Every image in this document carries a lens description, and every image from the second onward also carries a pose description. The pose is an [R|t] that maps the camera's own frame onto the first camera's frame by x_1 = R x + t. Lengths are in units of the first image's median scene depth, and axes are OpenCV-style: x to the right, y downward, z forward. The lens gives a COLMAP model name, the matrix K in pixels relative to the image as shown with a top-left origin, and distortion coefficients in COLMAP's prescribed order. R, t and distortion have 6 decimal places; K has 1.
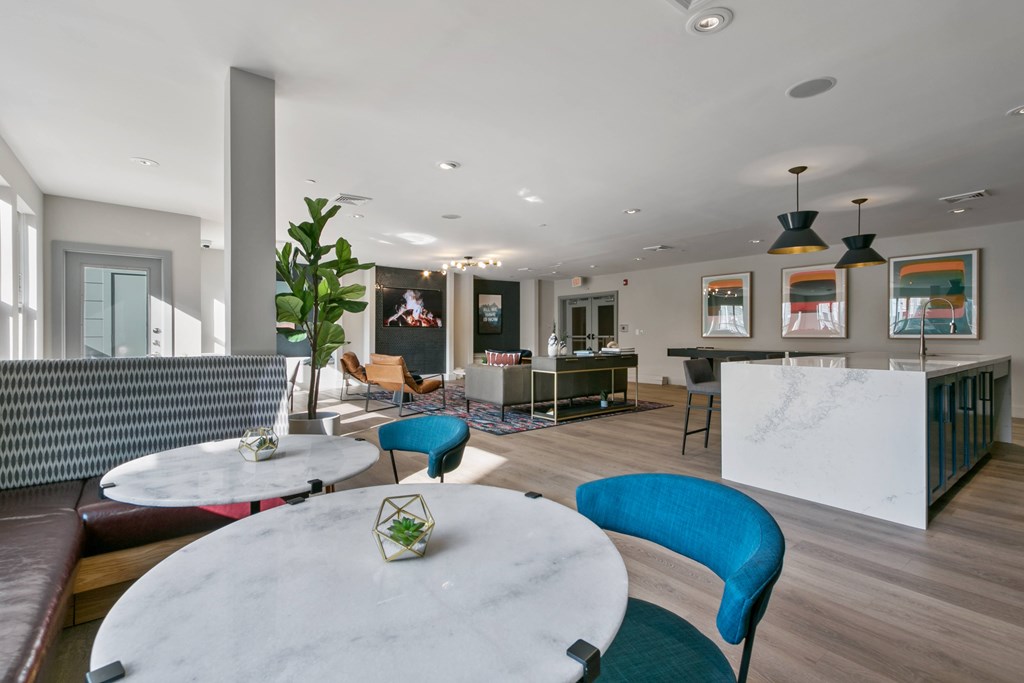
lens RADIAL K [[468.4, 0, 512.3], [0, 468.4, 337.0], [0, 0, 1]] dist [0.001588, 0.000018]
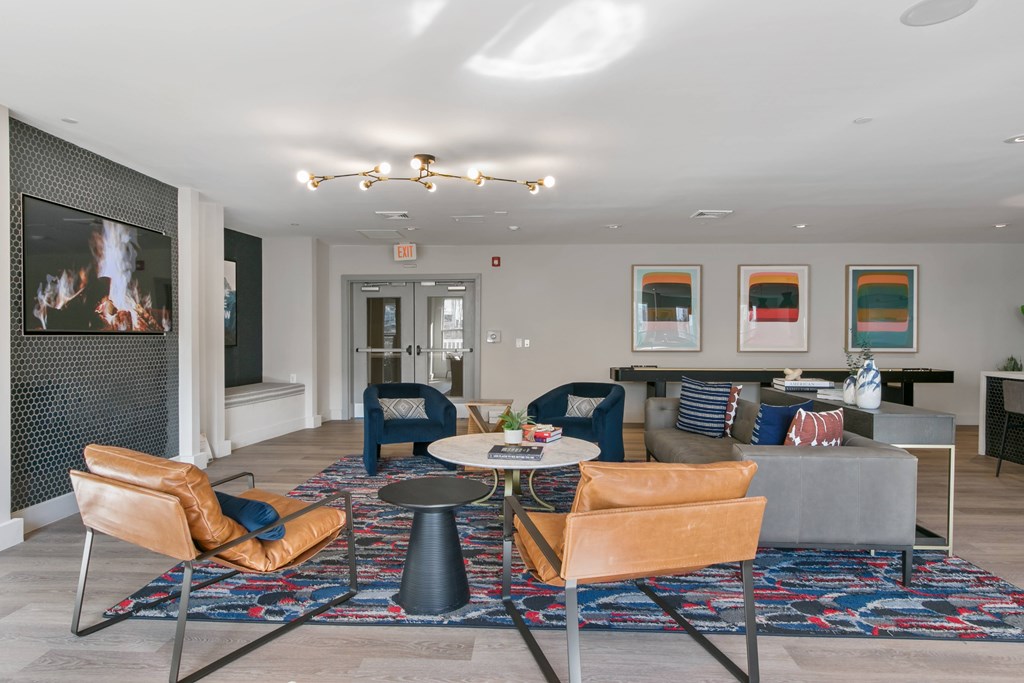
lens RADIAL K [[580.5, 0, 513.6], [0, 580.5, 343.5], [0, 0, 1]] dist [-0.005713, -0.000248]
pose [[0.661170, -0.005812, 0.750213, -0.341292], [0.000878, 0.999975, 0.006973, -0.016477], [-0.750235, -0.003951, 0.661159, 0.521989]]
